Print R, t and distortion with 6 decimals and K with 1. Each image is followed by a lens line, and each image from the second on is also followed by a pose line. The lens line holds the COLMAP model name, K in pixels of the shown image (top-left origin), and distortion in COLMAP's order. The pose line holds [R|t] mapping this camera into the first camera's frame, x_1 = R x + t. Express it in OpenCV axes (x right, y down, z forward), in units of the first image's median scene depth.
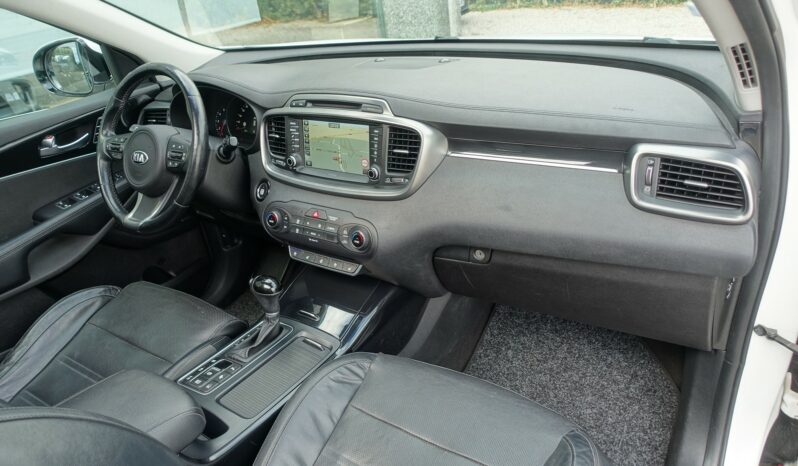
lens RADIAL K [[548.0, 0, 399.0], [0, 548.0, 233.0], [0, 0, 1]] dist [-0.005392, -0.000744]
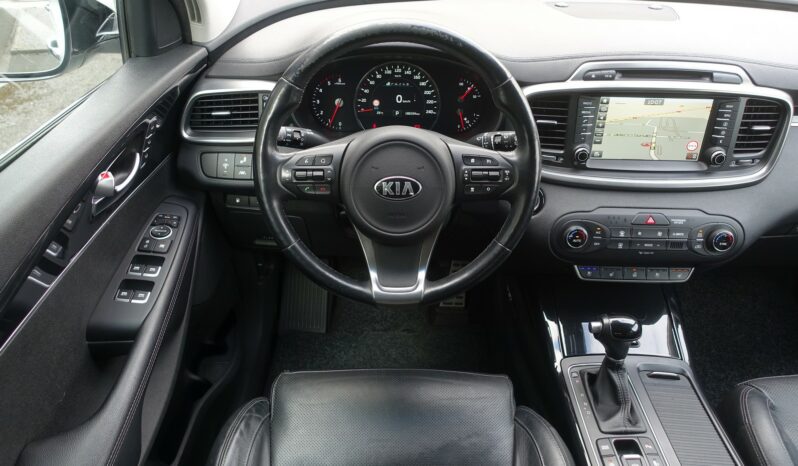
lens RADIAL K [[548.0, 0, 399.0], [0, 548.0, 233.0], [0, 0, 1]] dist [-0.005392, -0.000744]
pose [[0.826104, -0.228248, 0.515223, -0.873952], [0.155604, 0.971146, 0.180730, -0.218082], [-0.541608, -0.069131, 0.837784, 0.552893]]
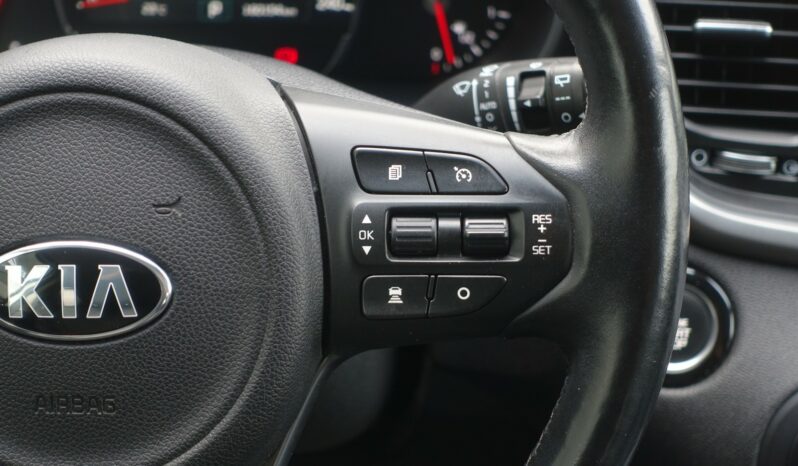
lens RADIAL K [[1480.5, 0, 399.0], [0, 1480.5, 233.0], [0, 0, 1]] dist [-0.071005, -0.409280]
pose [[0.836547, -0.179834, 0.517541, -0.659298], [0.160333, 0.983599, 0.082618, -0.187270], [-0.523910, 0.013865, 0.851661, 0.706547]]
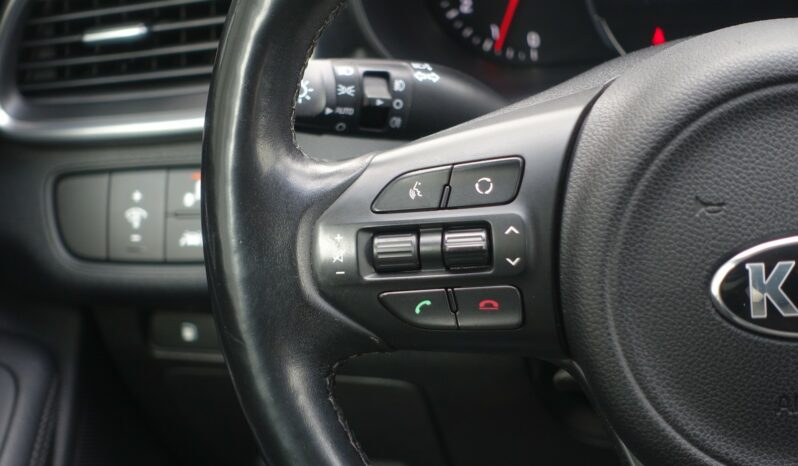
lens RADIAL K [[1480.5, 0, 399.0], [0, 1480.5, 233.0], [0, 0, 1]] dist [-0.071005, -0.409280]
pose [[0.899399, -0.234261, 0.369057, -0.770480], [0.225286, 0.971923, 0.067906, -0.218562], [-0.374603, 0.022069, 0.926923, 0.779391]]
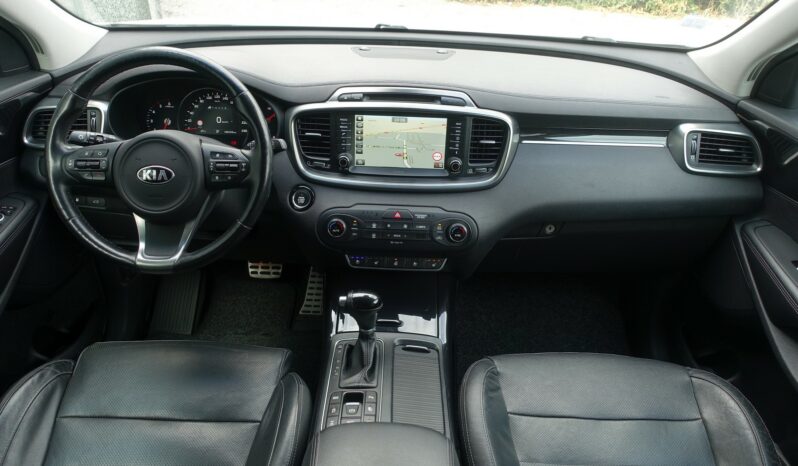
lens RADIAL K [[548.0, 0, 399.0], [0, 548.0, 233.0], [0, 0, 1]] dist [-0.005392, -0.000744]
pose [[0.830085, -0.157690, 0.534876, -0.676959], [0.139819, 0.987400, 0.074113, -0.074953], [-0.539824, 0.013266, 0.841674, 0.207296]]
